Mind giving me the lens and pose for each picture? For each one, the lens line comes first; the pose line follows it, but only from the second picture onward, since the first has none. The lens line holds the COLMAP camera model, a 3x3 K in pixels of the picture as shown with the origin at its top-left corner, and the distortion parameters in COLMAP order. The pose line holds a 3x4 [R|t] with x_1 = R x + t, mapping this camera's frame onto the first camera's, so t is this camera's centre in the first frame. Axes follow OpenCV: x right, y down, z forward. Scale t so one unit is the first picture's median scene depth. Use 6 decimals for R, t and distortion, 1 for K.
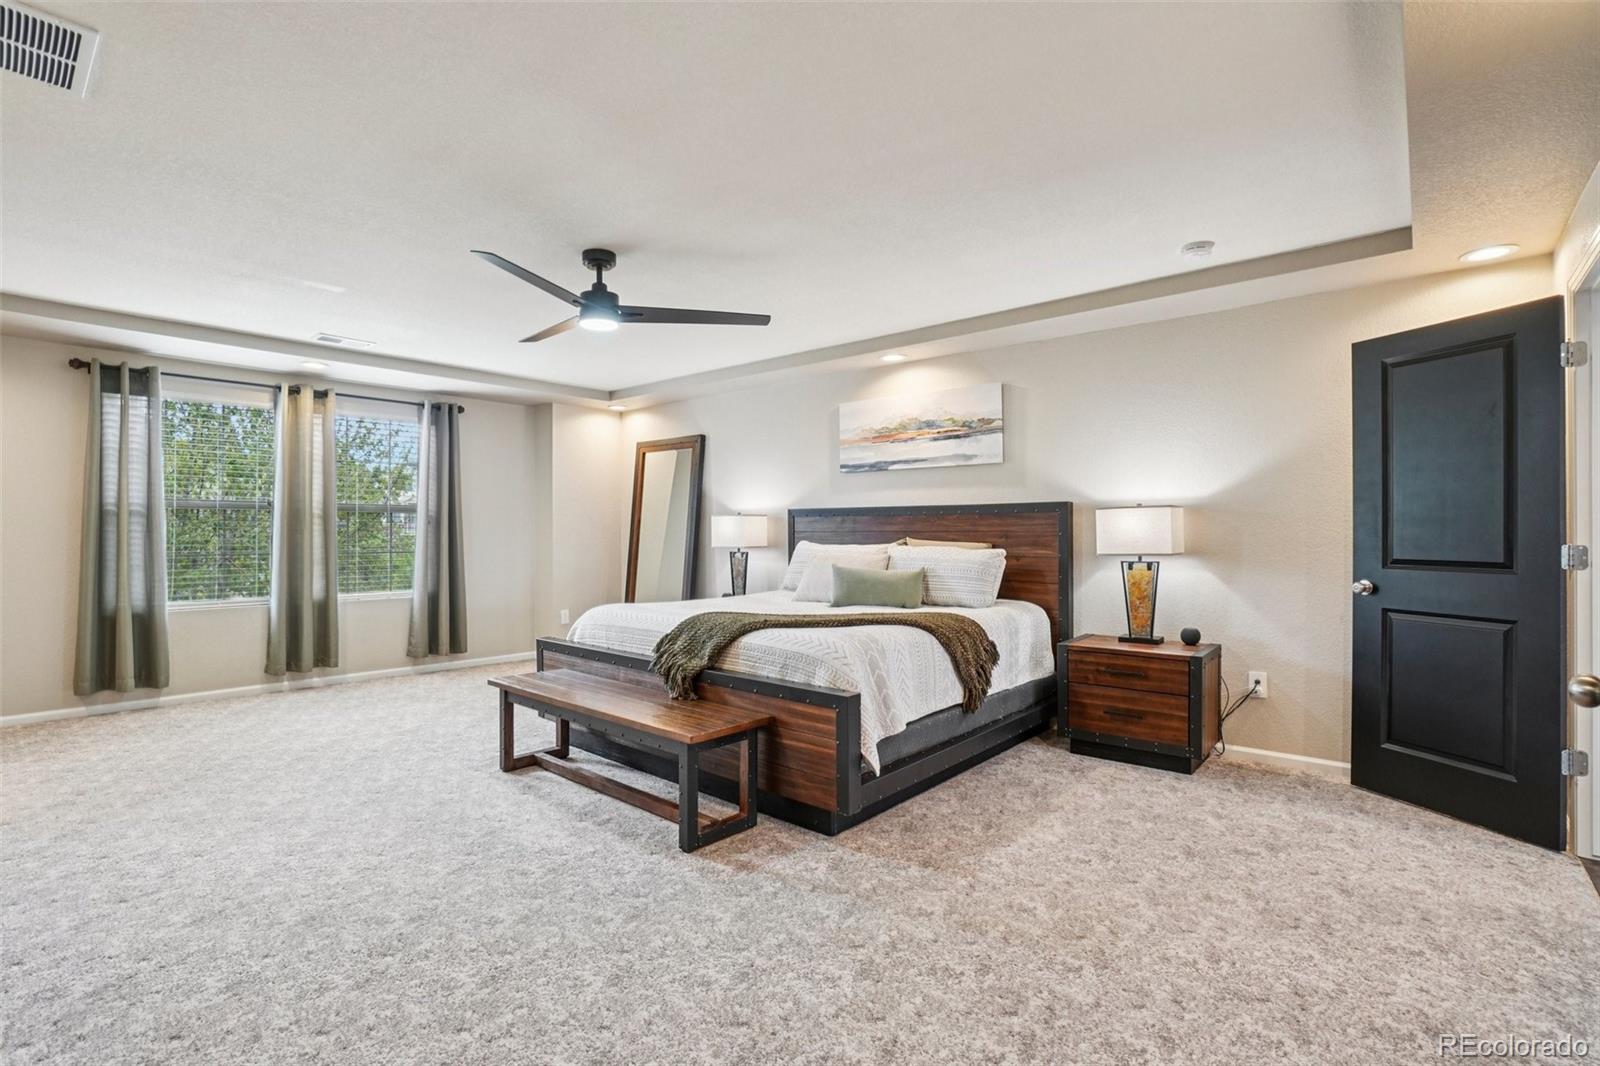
lens RADIAL K [[728.2, 0, 805.2], [0, 728.2, 528.3], [0, 0, 1]] dist [-0.040859, 0.006492]
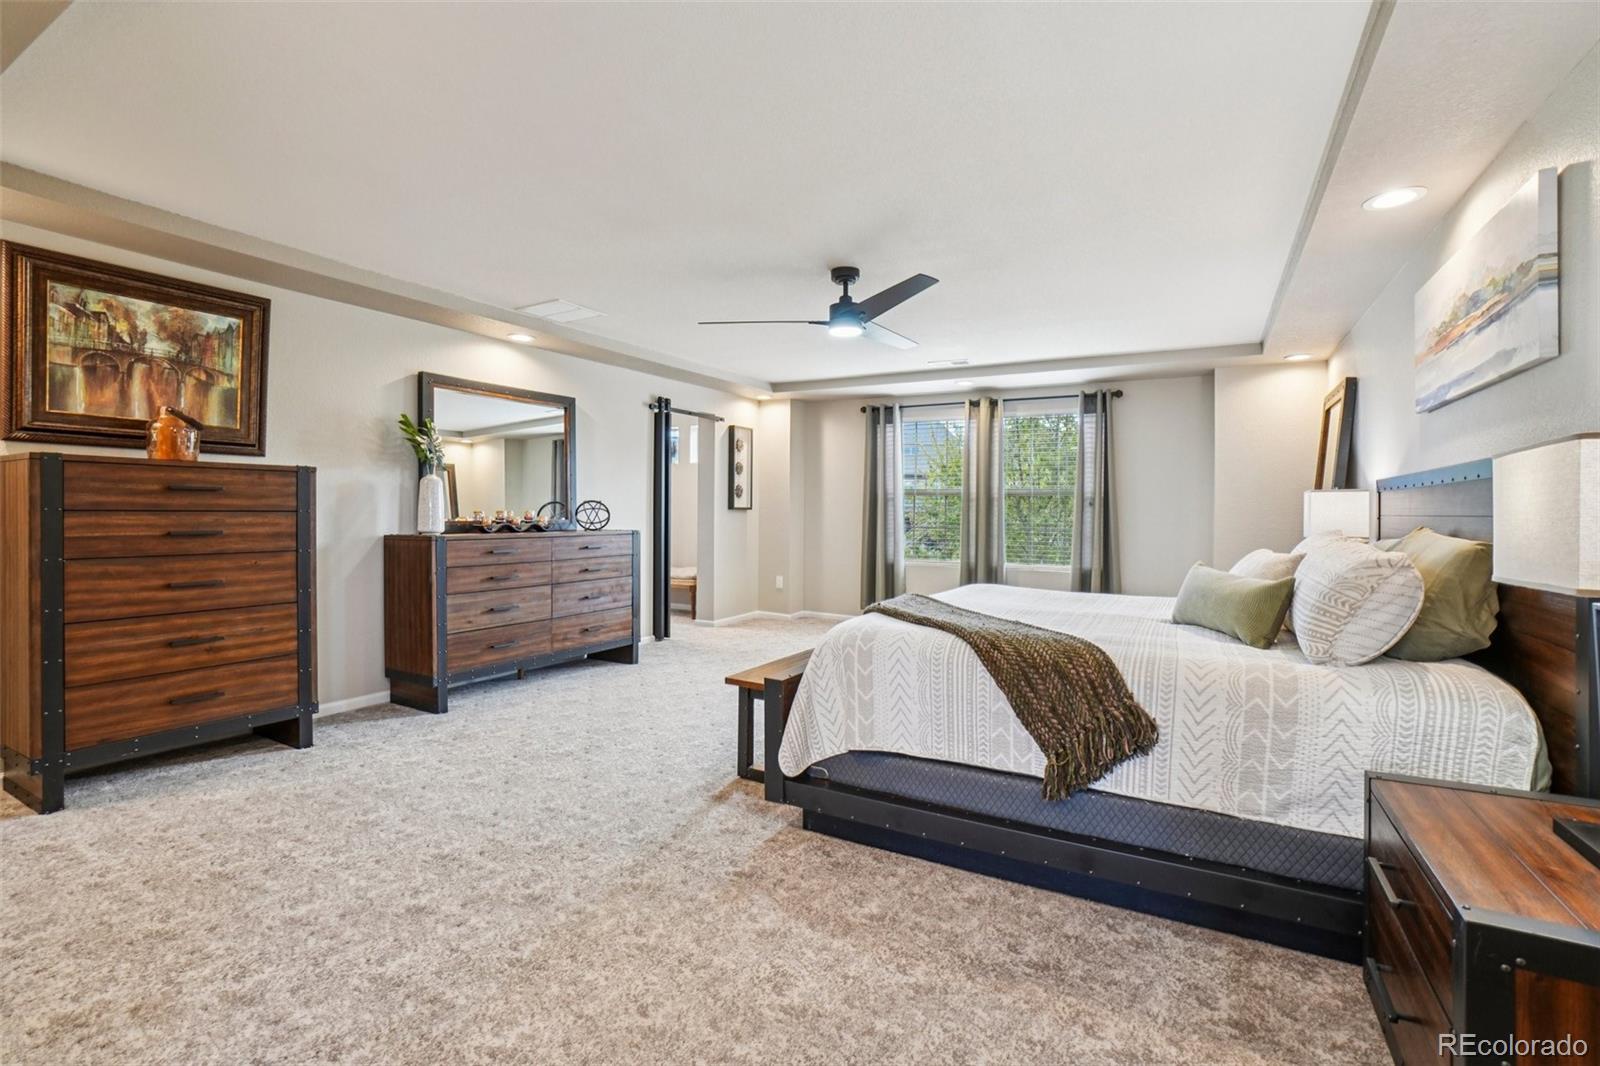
lens RADIAL K [[728.2, 0, 802.5], [0, 728.2, 510.1], [0, 0, 1]] dist [-0.040859, 0.006492]
pose [[0.207575, 0.001079, -0.978219, 0.790996], [-0.007912, 0.999969, -0.000576, 0.006092], [0.978187, 0.007859, 0.207577, 0.652452]]
